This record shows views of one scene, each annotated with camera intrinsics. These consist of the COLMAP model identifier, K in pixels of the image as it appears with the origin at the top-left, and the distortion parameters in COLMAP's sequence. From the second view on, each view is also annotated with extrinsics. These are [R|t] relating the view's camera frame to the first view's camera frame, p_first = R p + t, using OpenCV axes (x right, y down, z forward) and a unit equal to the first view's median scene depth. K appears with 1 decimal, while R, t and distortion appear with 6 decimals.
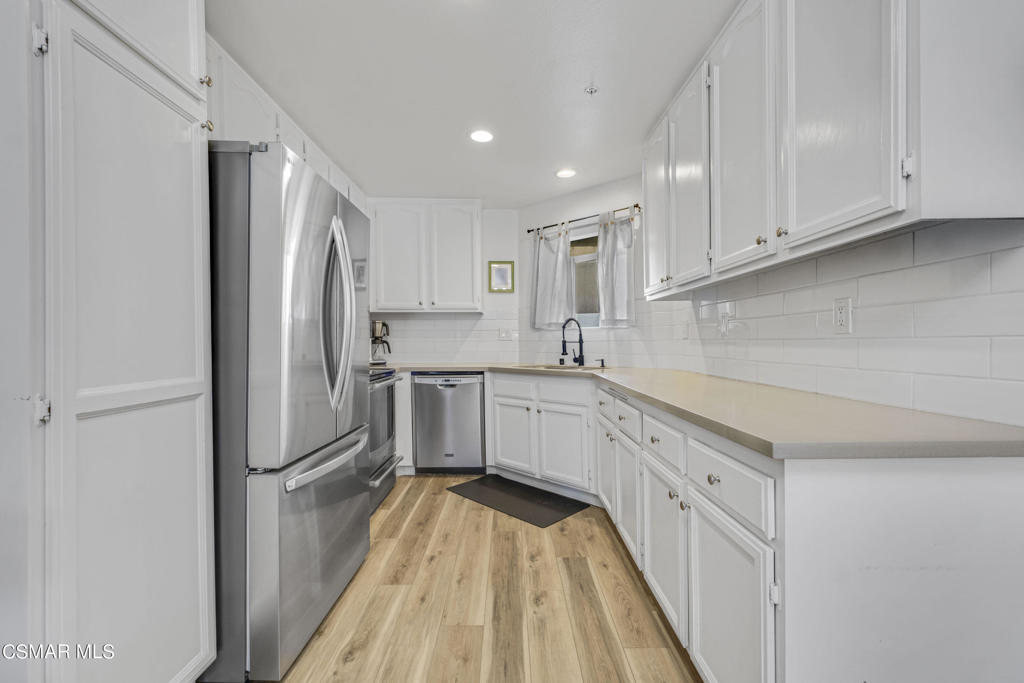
lens RADIAL K [[414.0, 0, 512.0], [0, 414.0, 341.5], [0, 0, 1]] dist [0.002604, 0.000247]
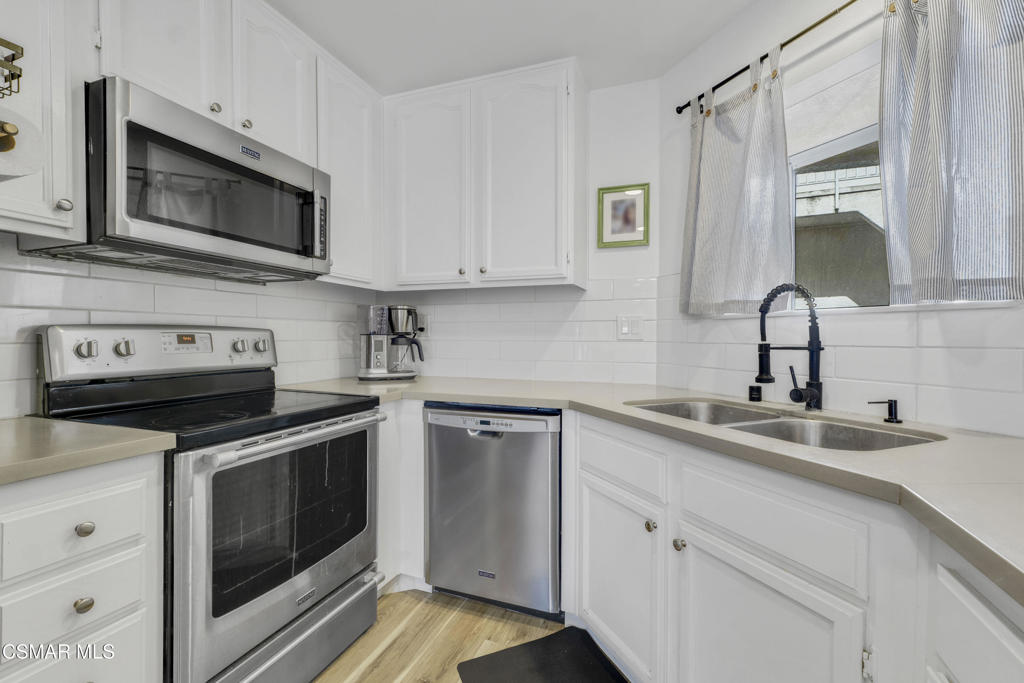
lens RADIAL K [[453.7, 0, 488.9], [0, 453.7, 346.3], [0, 0, 1]] dist [-0.018601, 0.000183]
pose [[0.914694, 0.014019, -0.403904, 0.059314], [-0.007154, 0.999803, 0.018500, -0.005811], [0.404084, -0.014032, 0.914614, 0.497677]]
